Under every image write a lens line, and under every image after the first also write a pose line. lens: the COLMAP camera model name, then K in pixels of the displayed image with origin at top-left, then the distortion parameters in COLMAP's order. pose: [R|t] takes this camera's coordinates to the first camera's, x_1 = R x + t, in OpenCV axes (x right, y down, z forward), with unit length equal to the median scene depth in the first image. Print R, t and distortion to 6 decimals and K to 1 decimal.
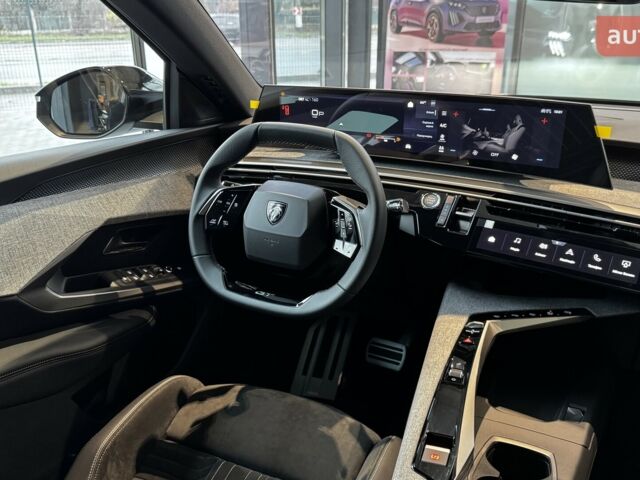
lens RADIAL K [[511.1, 0, 320.0], [0, 511.1, 240.0], [0, 0, 1]] dist [0.055027, -0.008013]
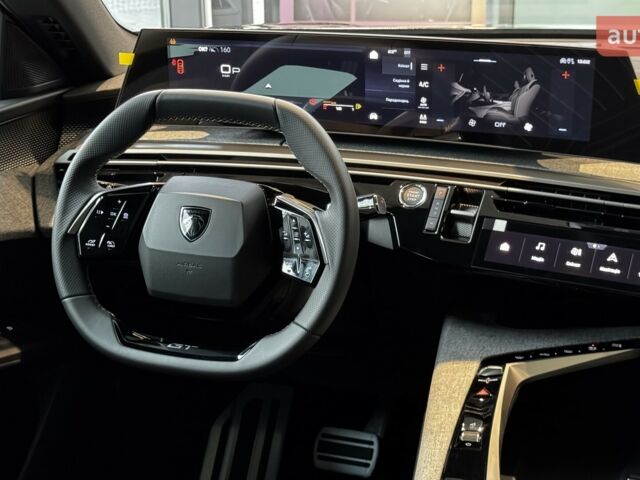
lens RADIAL K [[861.5, 0, 320.0], [0, 861.5, 240.0], [0, 0, 1]] dist [0.069738, 0.017986]
pose [[0.991210, -0.055354, 0.120161, -0.051340], [0.059821, 0.997634, -0.033887, 0.014057], [-0.118001, 0.040777, 0.992176, -0.123008]]
